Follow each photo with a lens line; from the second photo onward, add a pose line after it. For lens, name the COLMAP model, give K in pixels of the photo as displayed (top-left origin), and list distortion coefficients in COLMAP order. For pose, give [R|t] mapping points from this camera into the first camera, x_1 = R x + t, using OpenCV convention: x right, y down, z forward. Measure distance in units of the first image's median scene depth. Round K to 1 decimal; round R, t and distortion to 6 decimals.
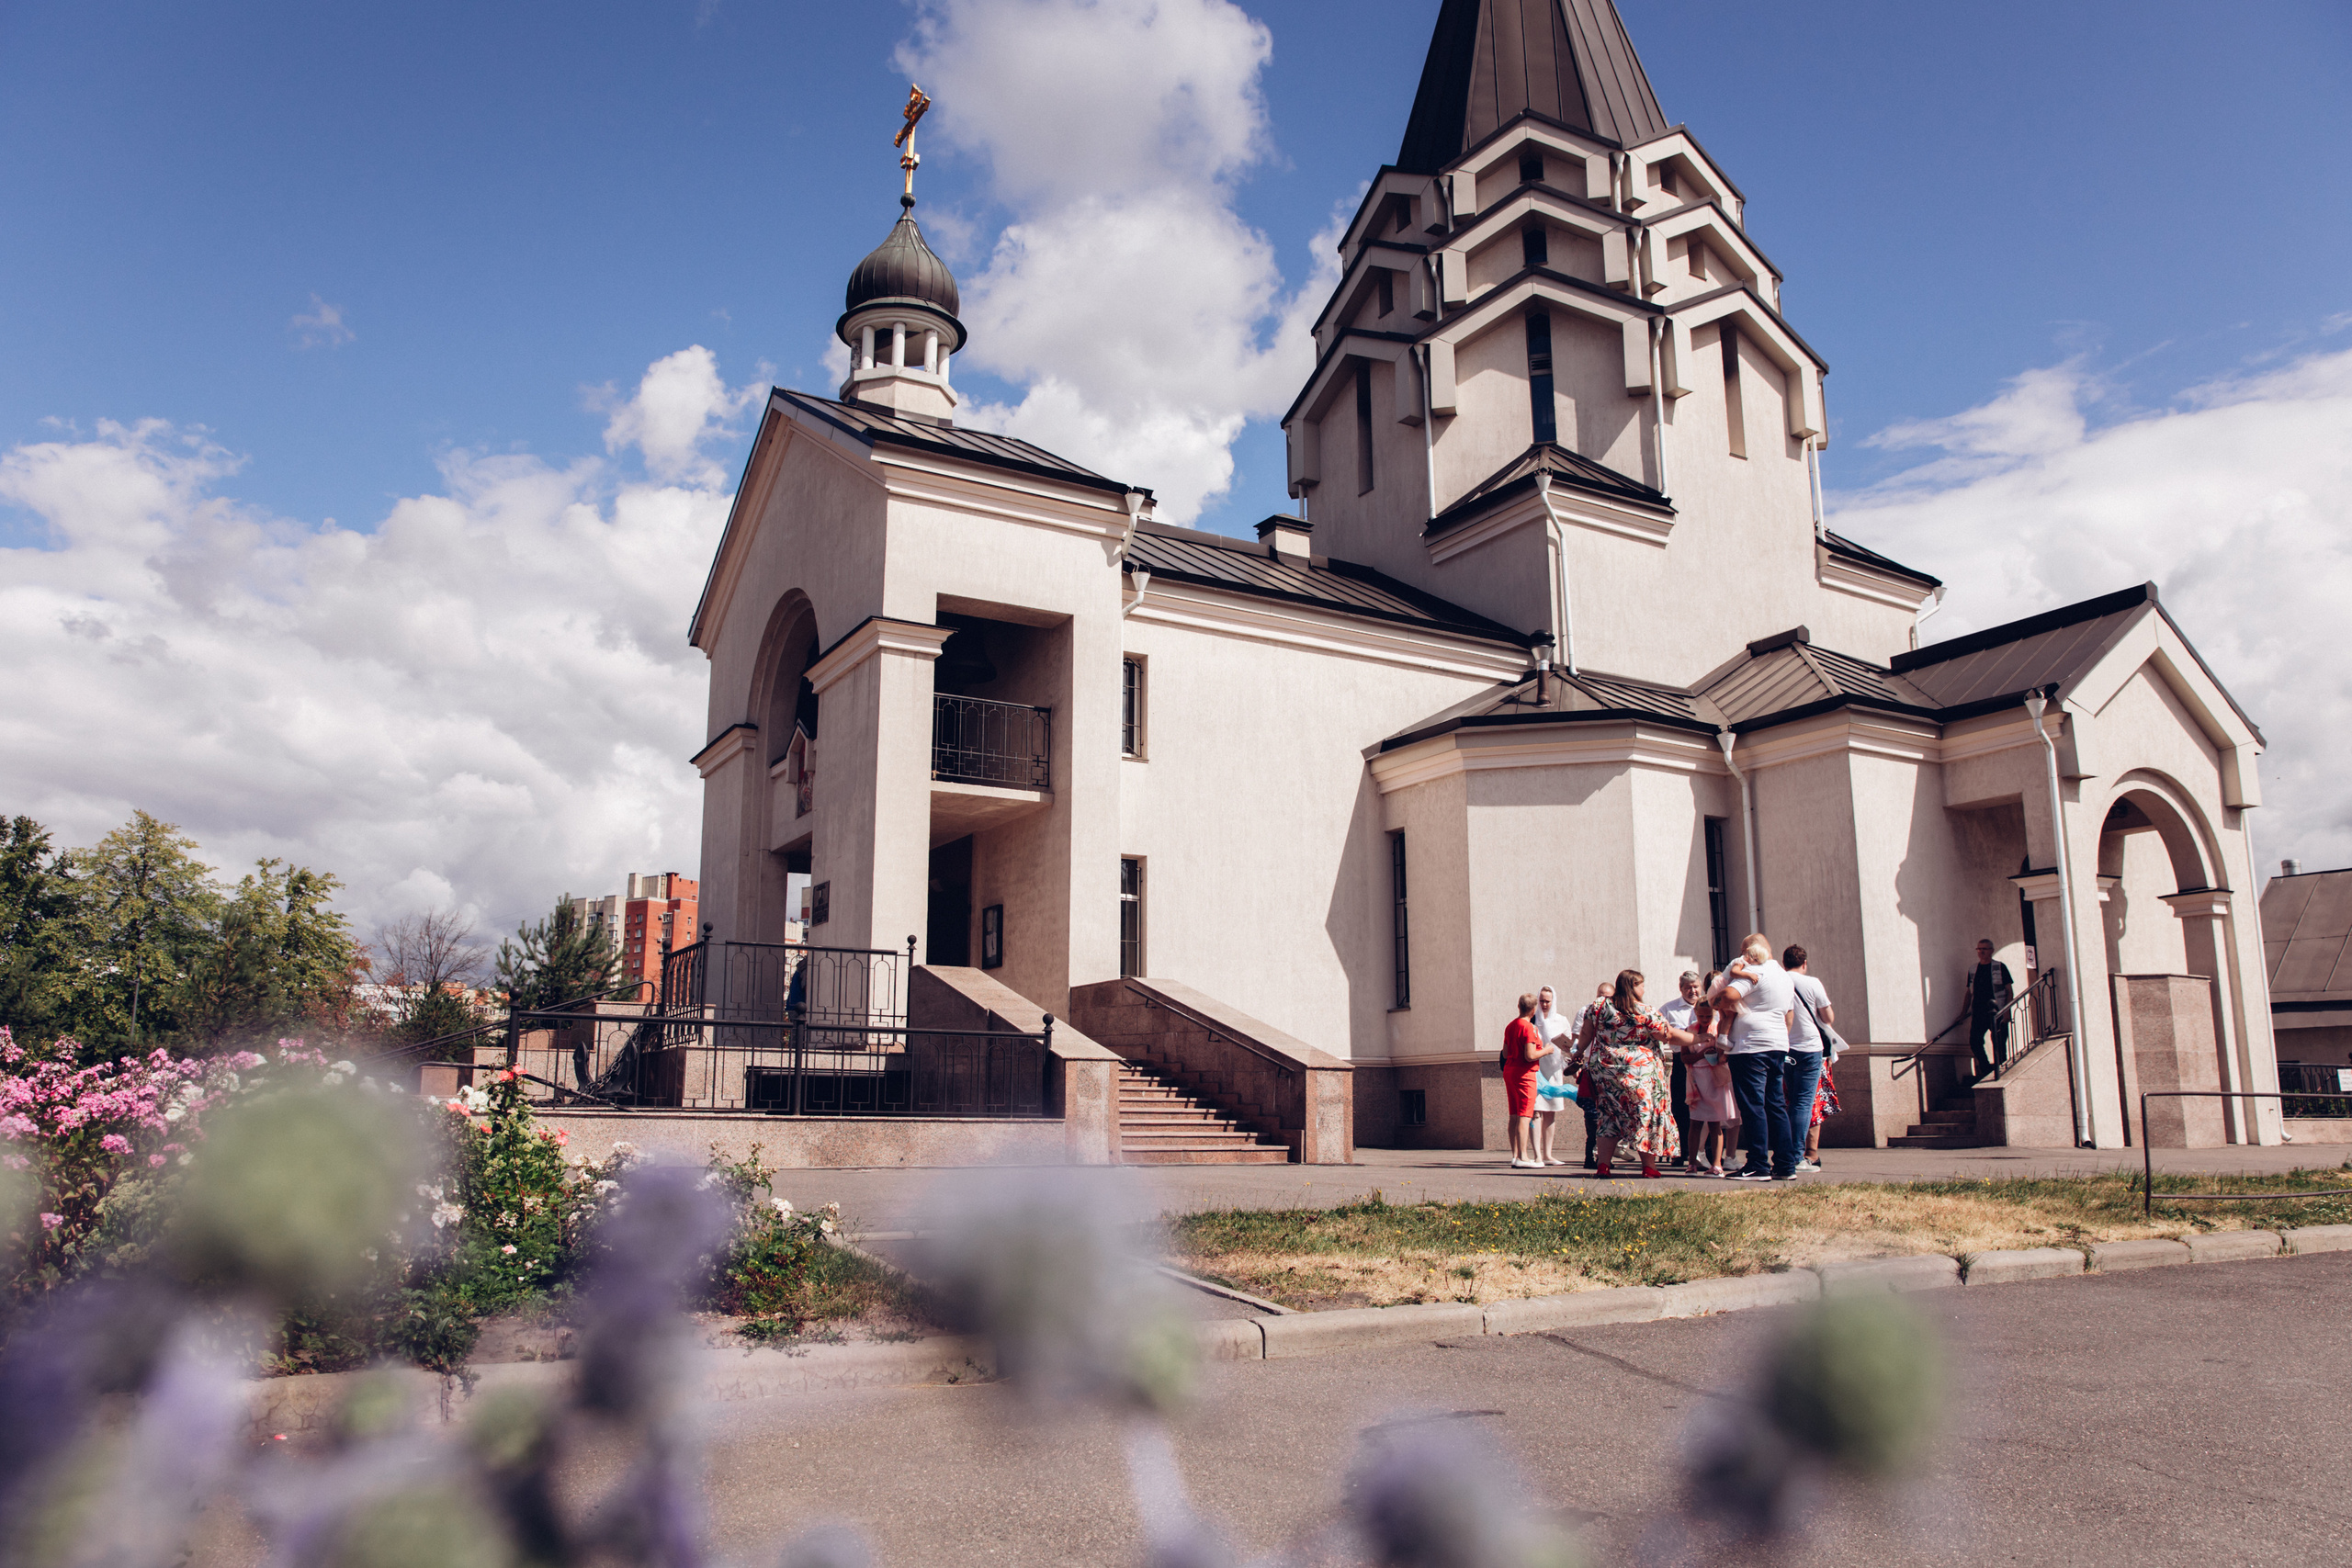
lens RADIAL K [[1624.6, 0, 1177.5], [0, 1624.6, 845.9], [0, 0, 1]] dist [-0.110888, 0.265492]
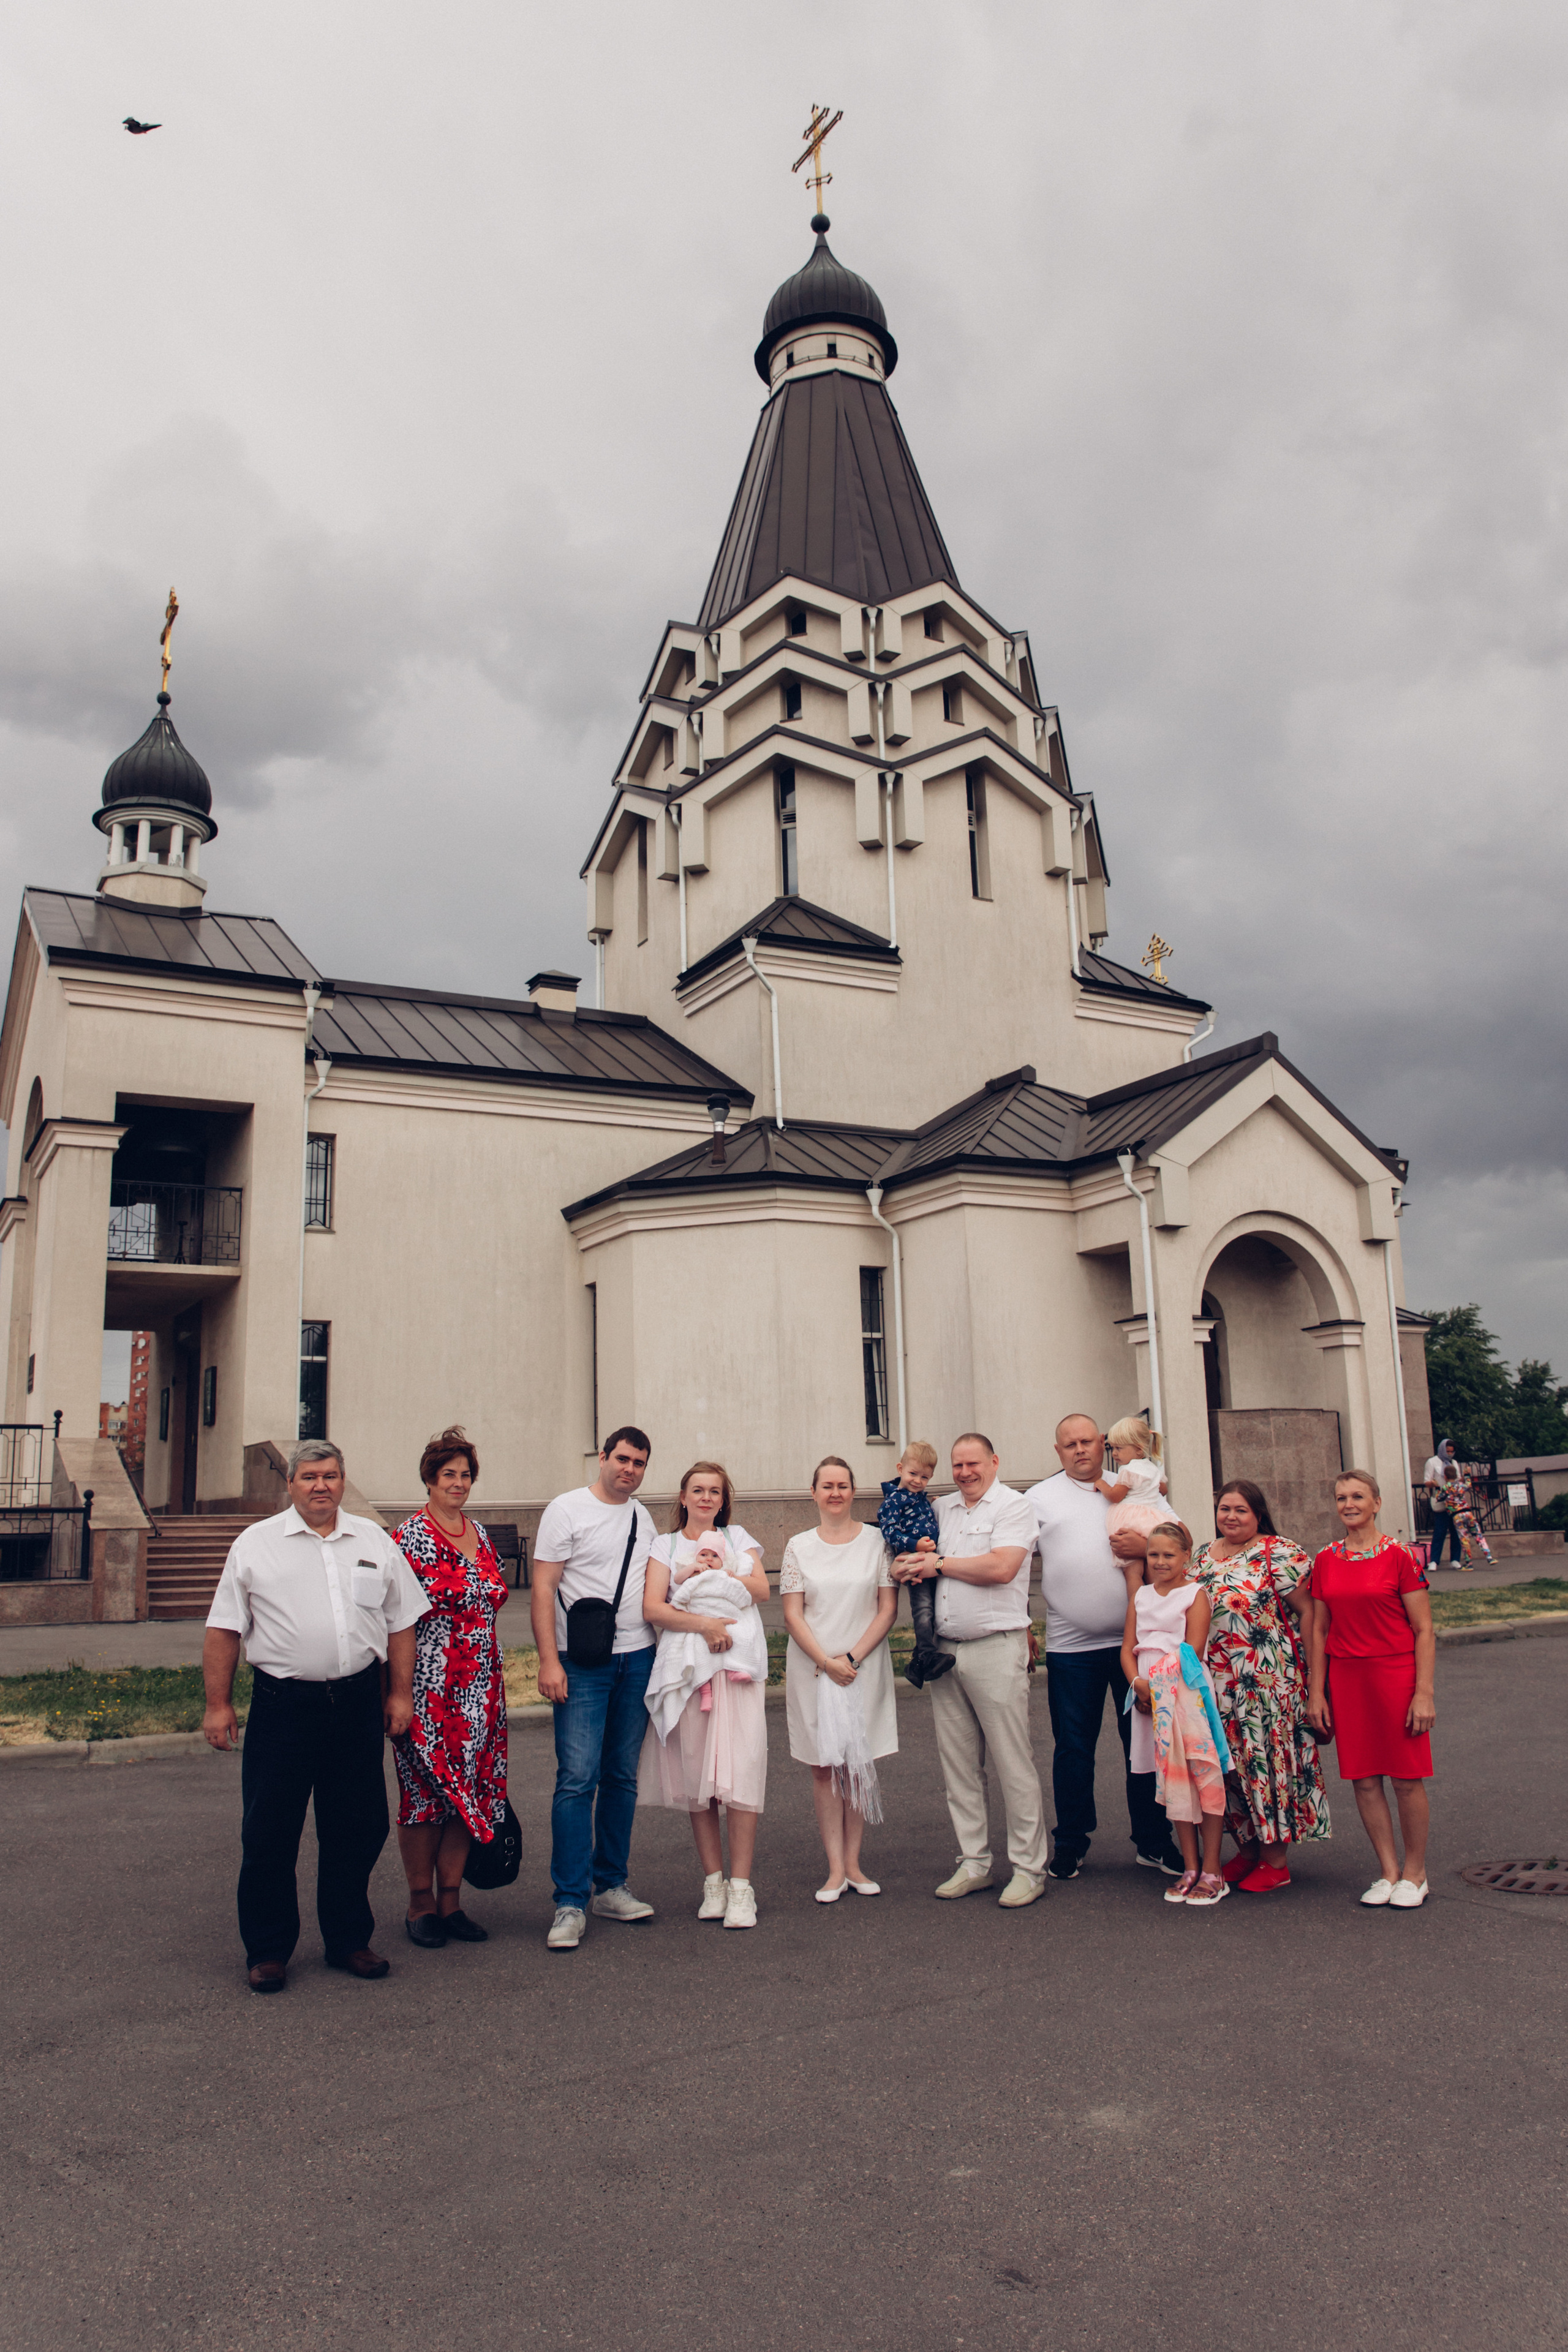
lens RADIAL K [[1774.8, 0, 784.0], [0, 1774.8, 1176.0], [0, 0, 1]] dist [-0.004426, -0.001797]
pose [[0.998361, -0.030842, -0.048219, 0.308567], [0.029868, 0.999338, -0.020781, -0.050924], [0.048828, 0.019307, 0.998621, -0.159585]]
